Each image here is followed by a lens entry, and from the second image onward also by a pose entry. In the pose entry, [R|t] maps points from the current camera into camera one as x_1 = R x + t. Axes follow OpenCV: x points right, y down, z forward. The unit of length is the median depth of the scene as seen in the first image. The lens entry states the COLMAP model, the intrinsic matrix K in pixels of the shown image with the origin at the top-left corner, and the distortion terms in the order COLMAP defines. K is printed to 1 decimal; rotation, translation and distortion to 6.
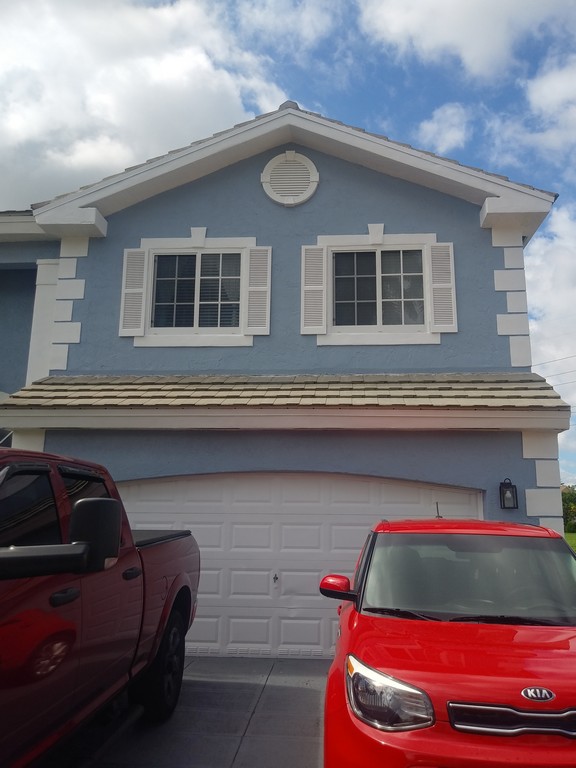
lens RADIAL K [[634.0, 0, 305.7], [0, 634.0, 378.6], [0, 0, 1]] dist [0.045059, -0.088296]
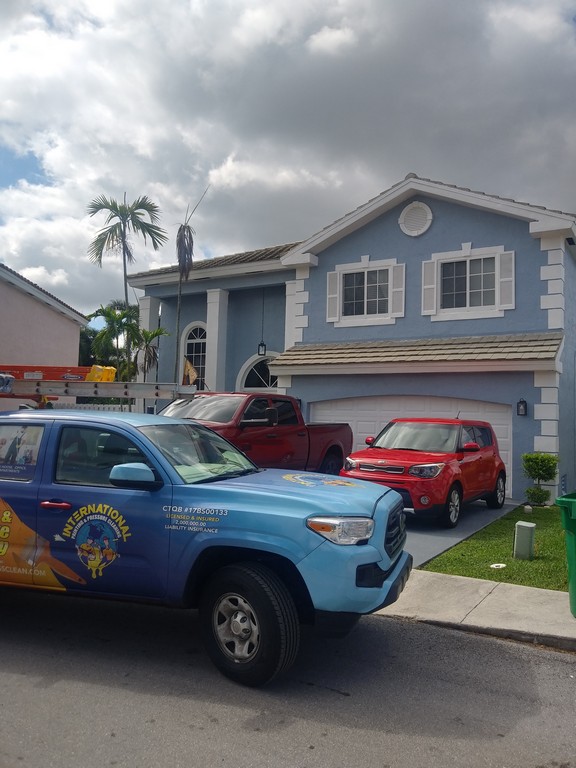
lens RADIAL K [[634.0, 0, 305.7], [0, 634.0, 378.6], [0, 0, 1]] dist [0.045059, -0.088296]
pose [[0.894821, -0.017333, -0.446089, 0.465773], [0.077346, 0.990154, 0.116677, -0.122891], [0.439674, -0.138908, 0.887351, -0.673858]]
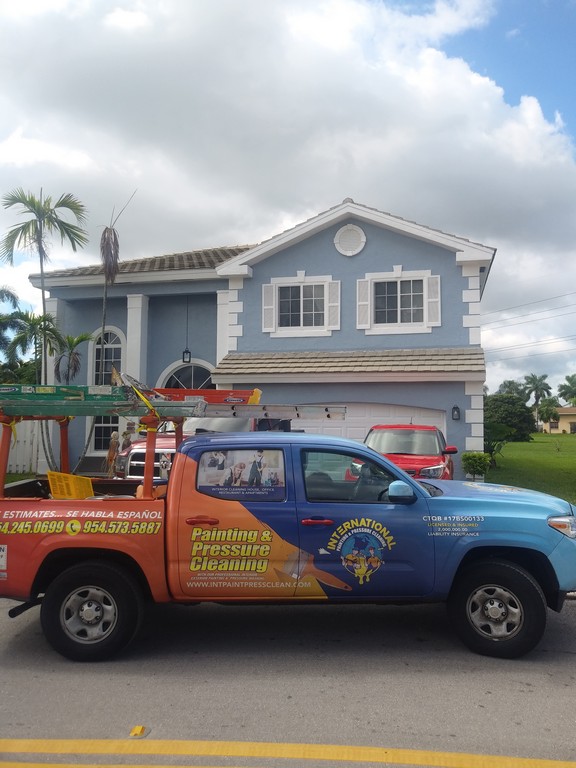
lens RADIAL K [[634.0, 0, 305.7], [0, 634.0, 378.6], [0, 0, 1]] dist [0.045059, -0.088296]
pose [[0.987731, -0.016346, -0.155308, 0.129236], [0.037895, 0.989871, 0.136821, -0.183417], [0.151499, -0.141028, 0.978345, -0.862655]]
